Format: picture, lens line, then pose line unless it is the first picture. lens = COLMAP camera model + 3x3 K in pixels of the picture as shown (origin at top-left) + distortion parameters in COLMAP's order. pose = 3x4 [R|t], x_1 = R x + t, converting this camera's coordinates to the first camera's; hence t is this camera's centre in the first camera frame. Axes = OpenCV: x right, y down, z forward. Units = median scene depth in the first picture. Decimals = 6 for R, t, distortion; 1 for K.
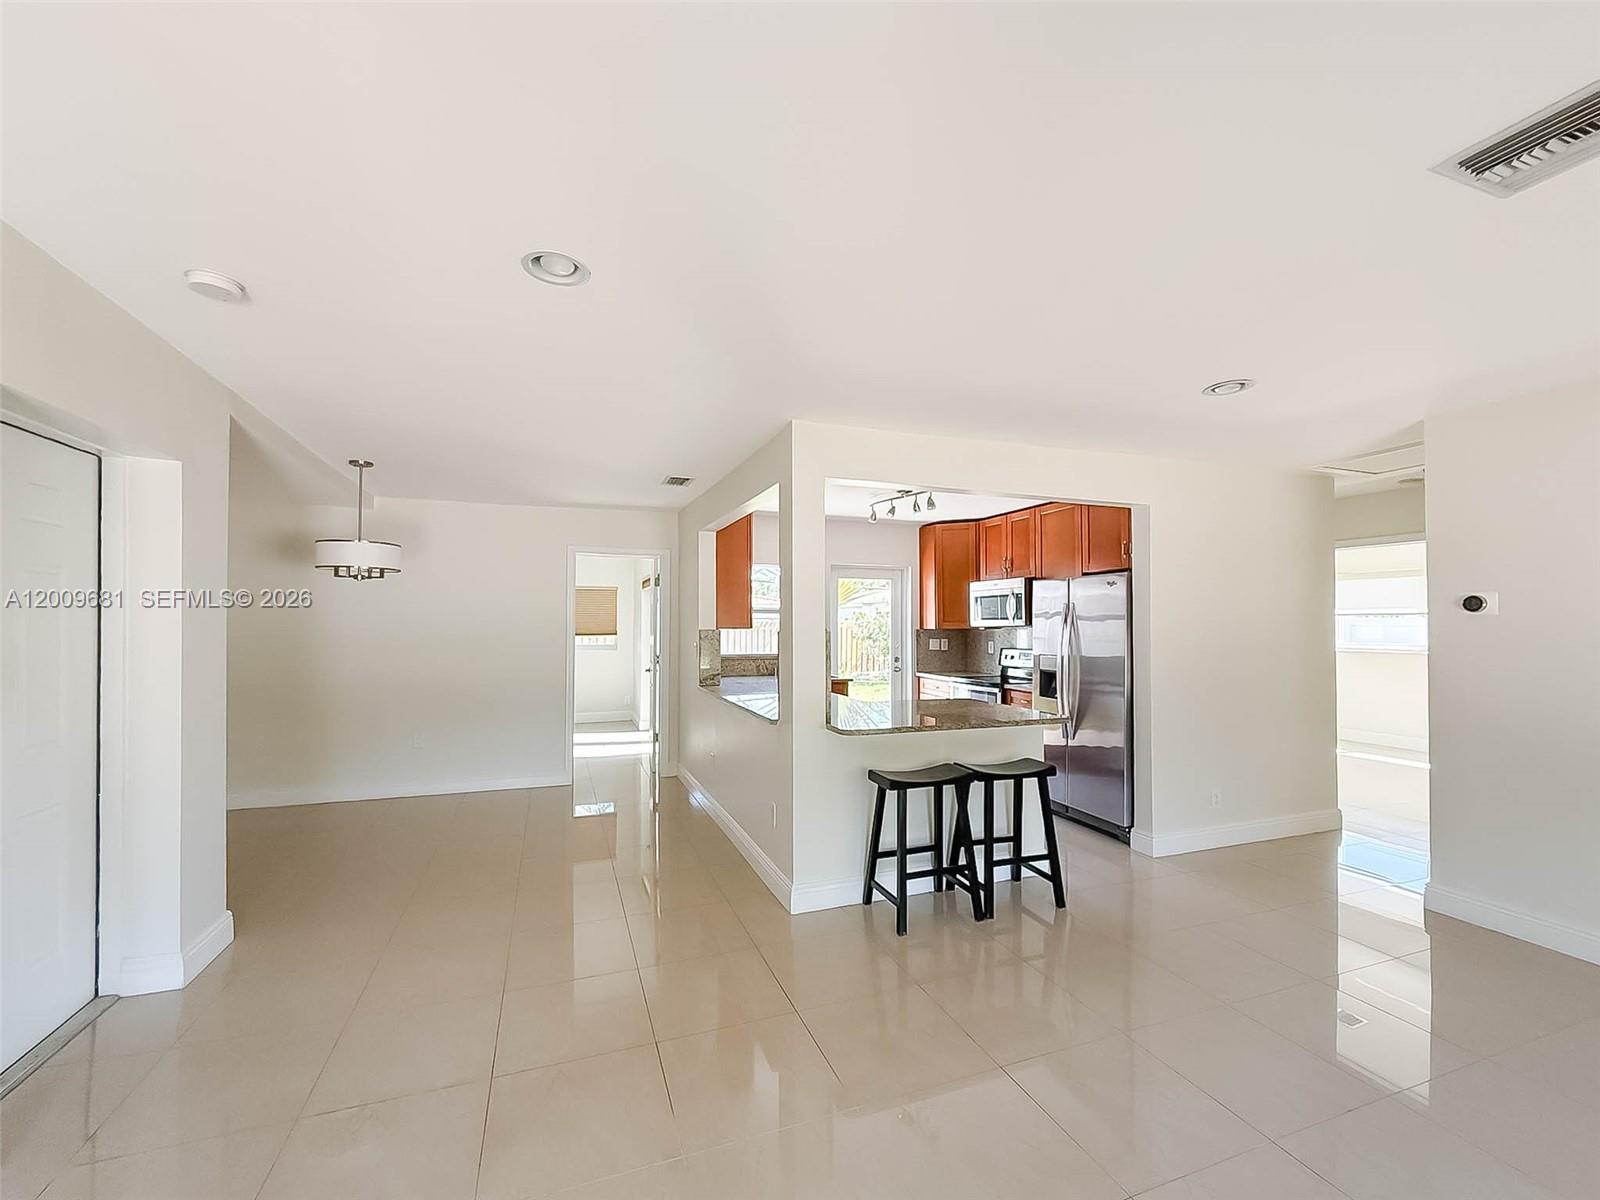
lens RADIAL K [[656.1, 0, 801.9], [0, 656.1, 614.5], [0, 0, 1]] dist [0.001000, 0.000007]
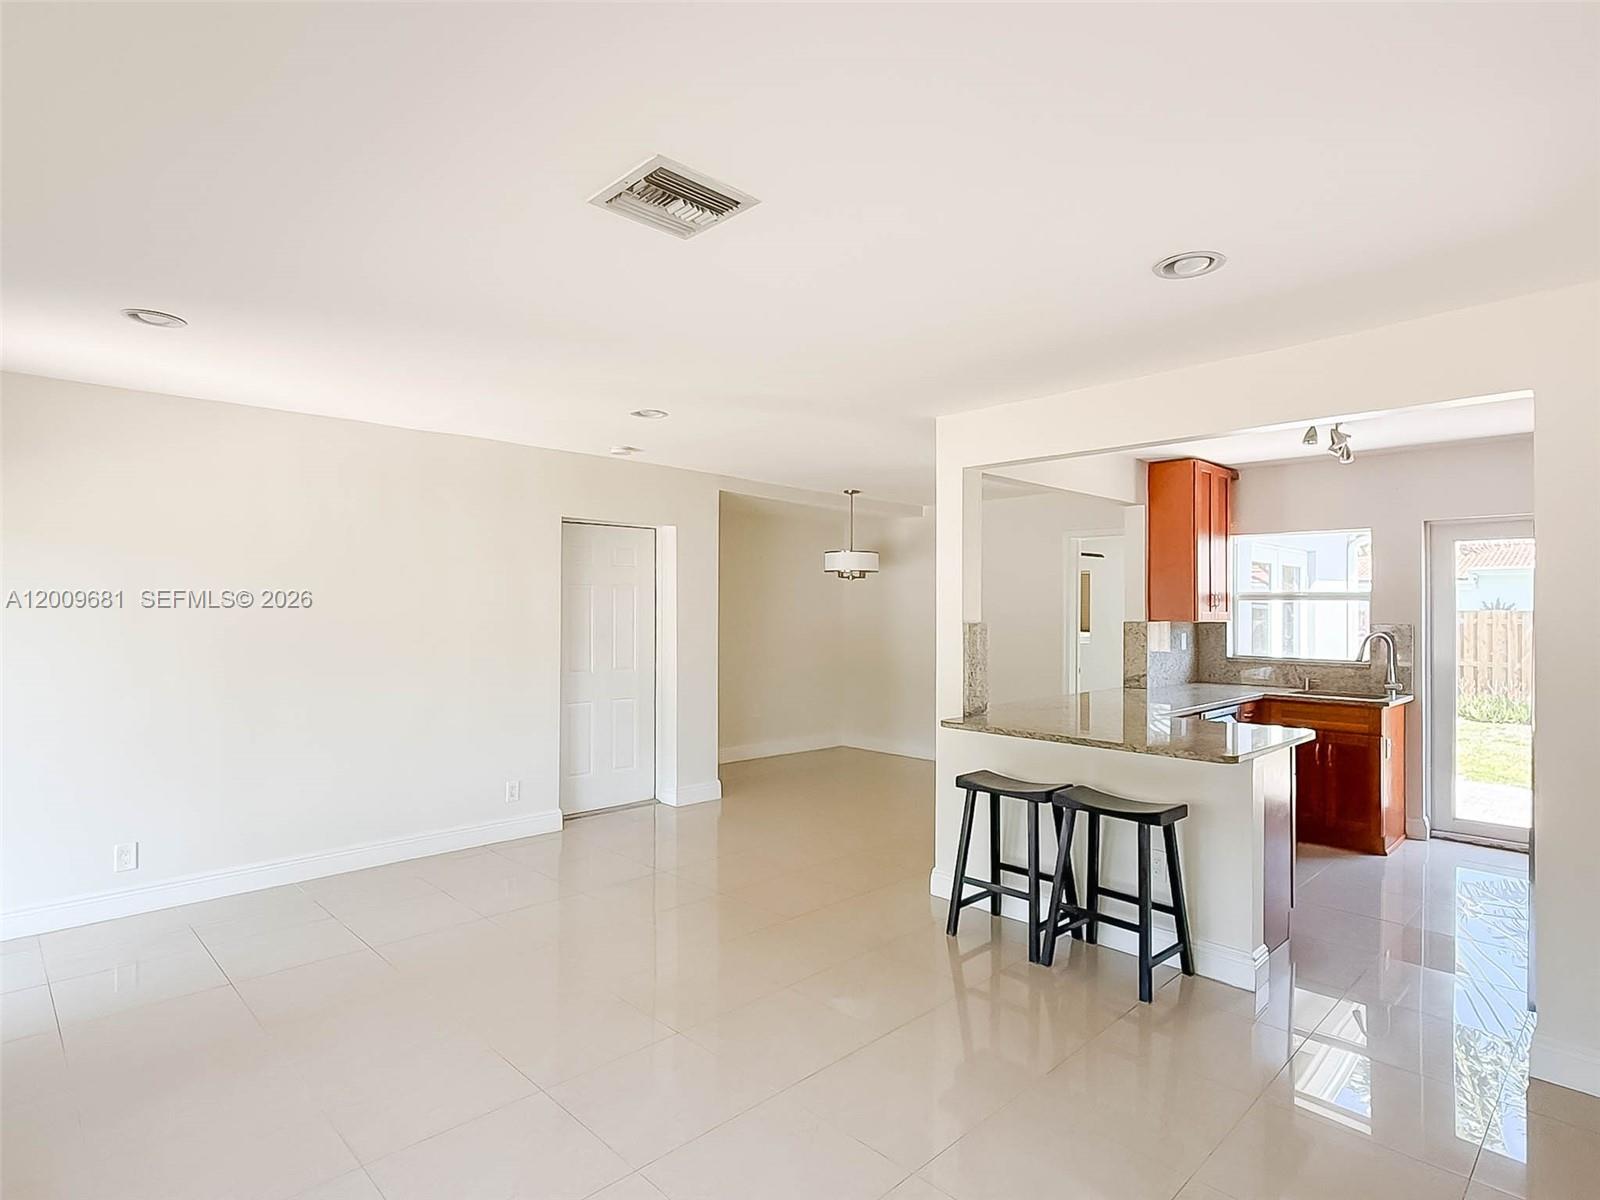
lens RADIAL K [[849.3, 0, 806.5], [0, 849.3, 598.3], [0, 0, 1]] dist [-0.003182, -0.000184]
pose [[0.405873, -0.009229, -0.913883, 0.890762], [0.005613, 0.999955, -0.007605, -0.001704], [0.913912, -0.002043, 0.405906, 0.213702]]
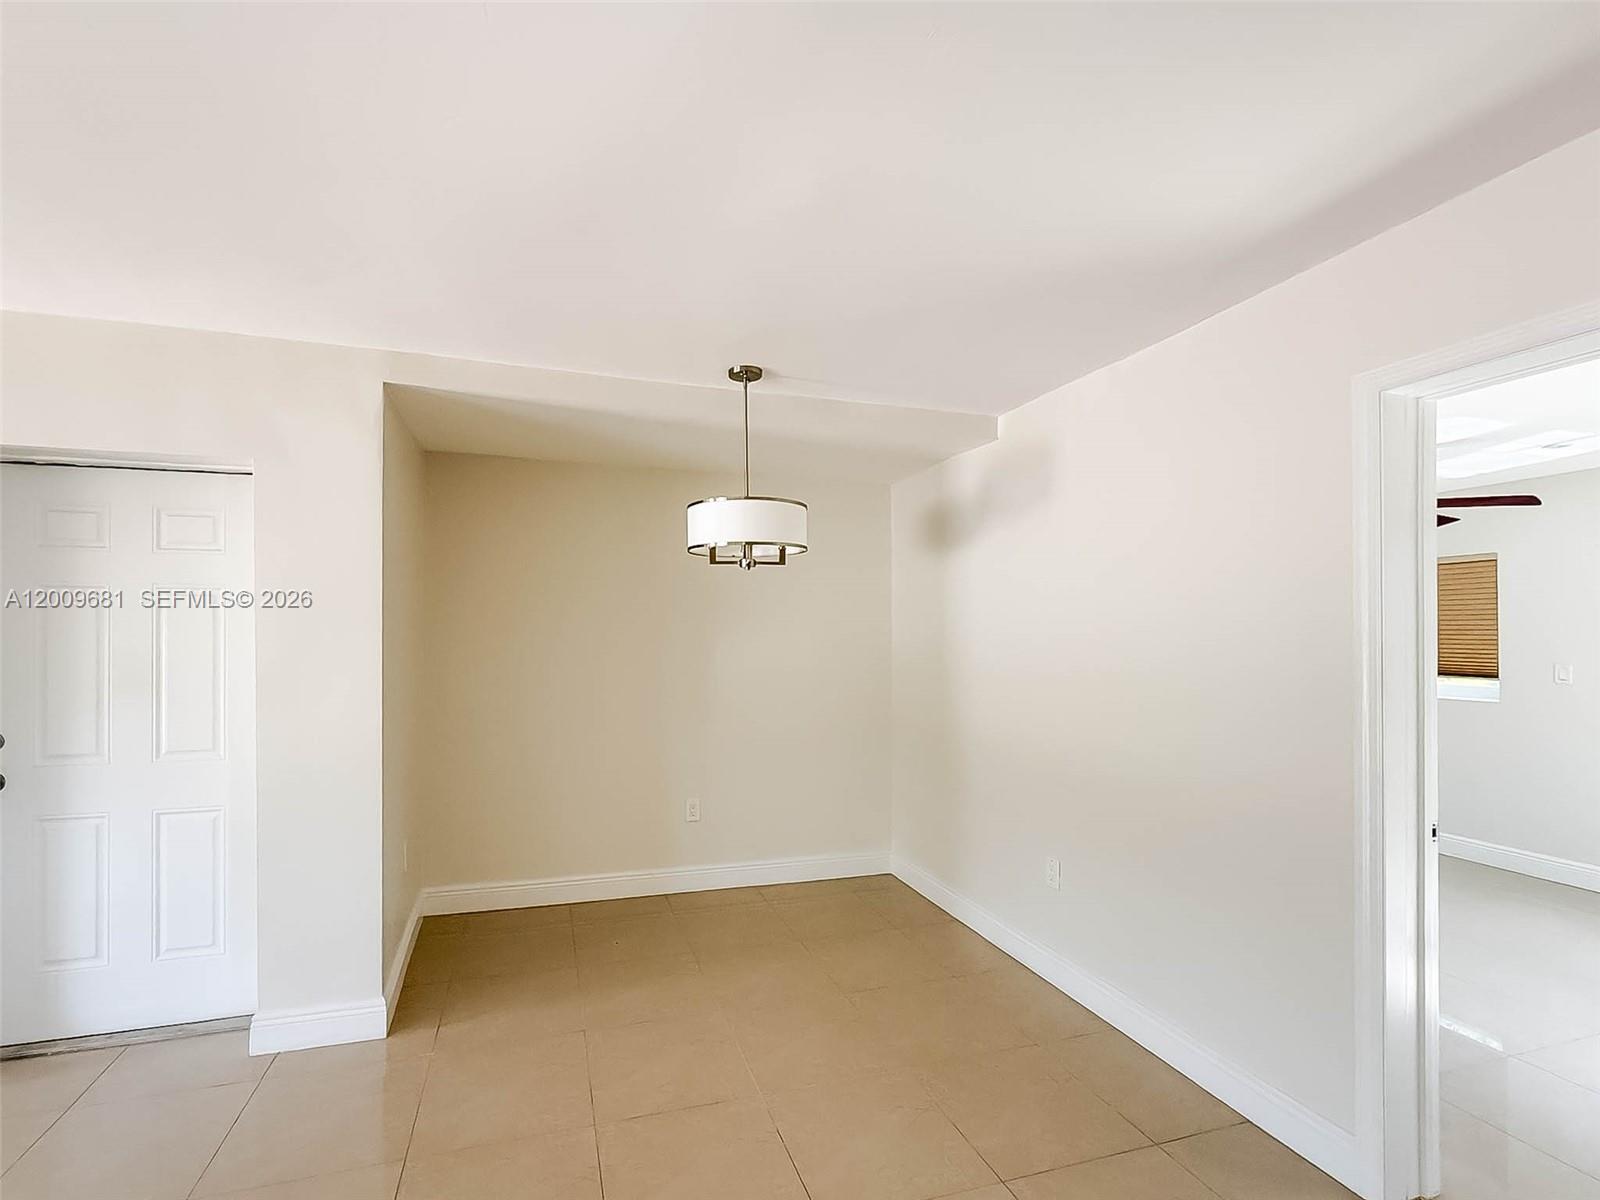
lens RADIAL K [[702.7, 0, 749.8], [0, 702.7, 602.3], [0, 0, 1]] dist [-0.034759, 0.000148]
pose [[-0.077350, -0.041398, -0.996144, -0.043195], [0.011242, 0.999038, -0.042391, 0.007524], [0.996941, -0.014478, -0.076811, 1.074313]]
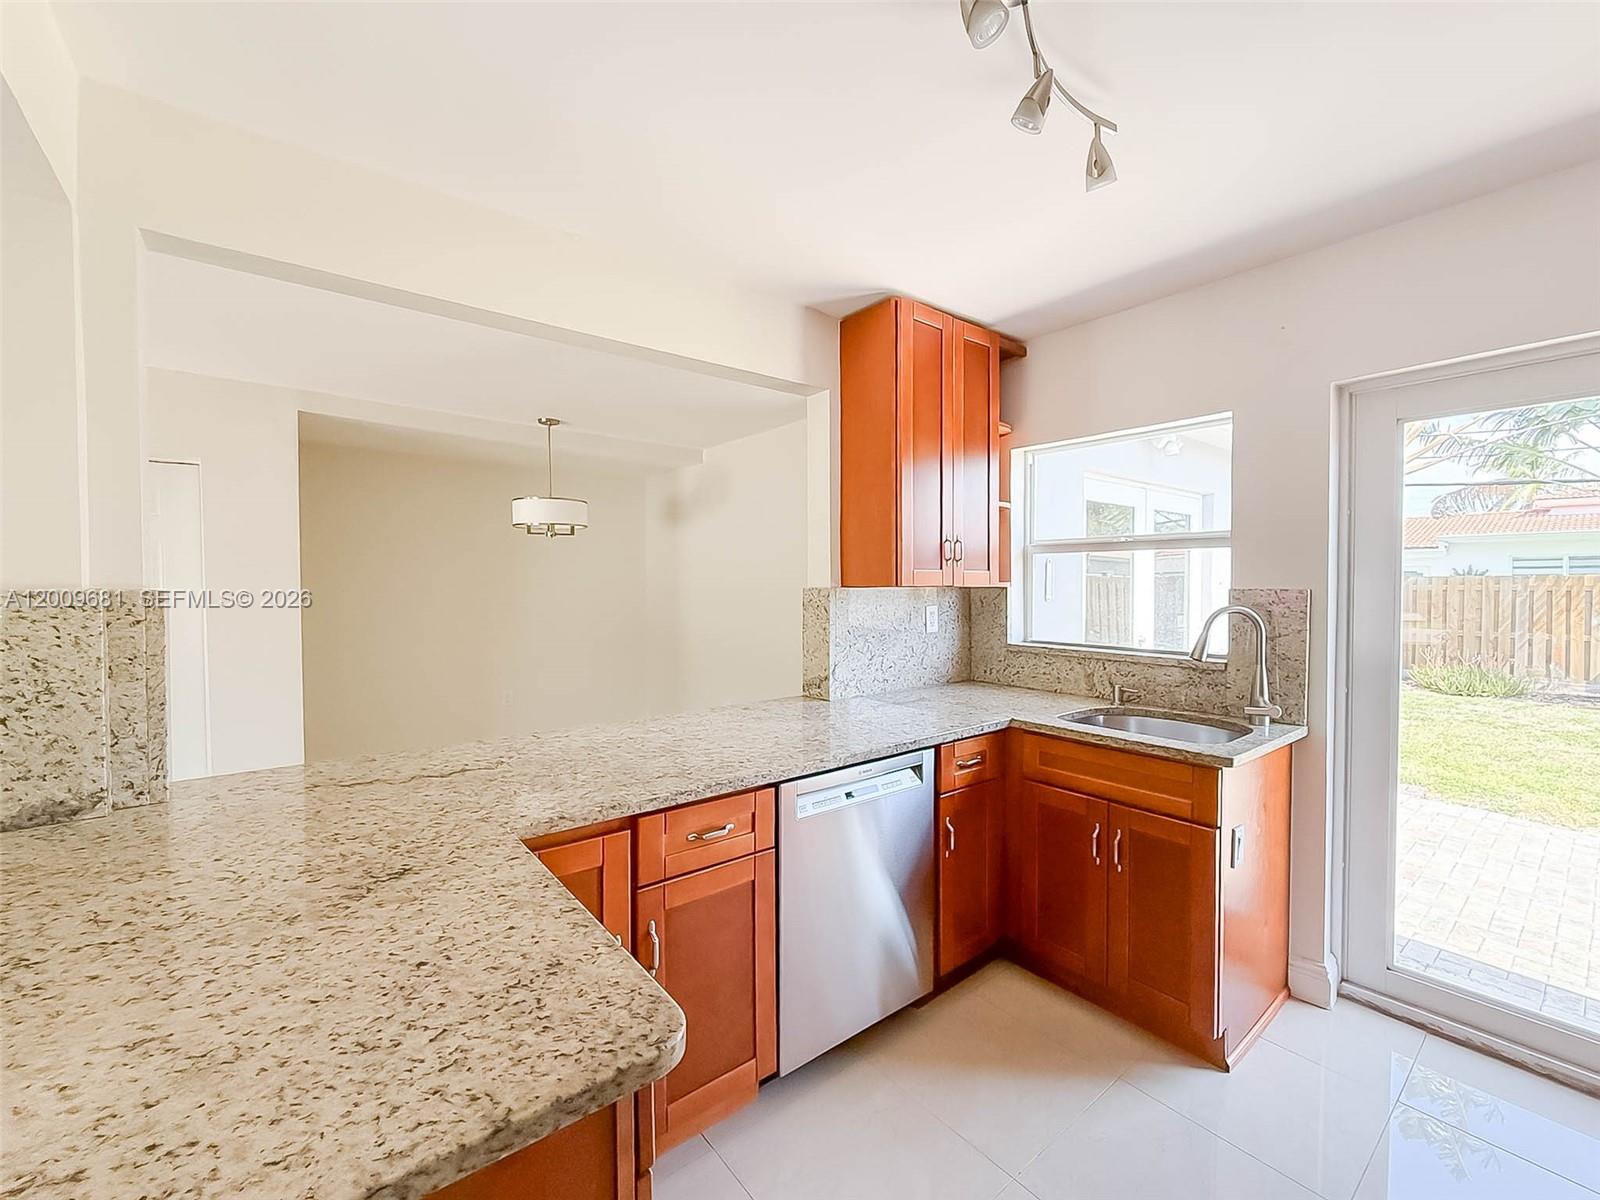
lens RADIAL K [[662.8, 0, 793.9], [0, 662.8, 596.2], [0, 0, 1]] dist [-0.001778, -0.000179]
pose [[0.303700, 0.019465, -0.952569, 0.440779], [0.013500, 0.999603, 0.024731, 0.021389], [0.952672, -0.020371, 0.303316, 1.069047]]
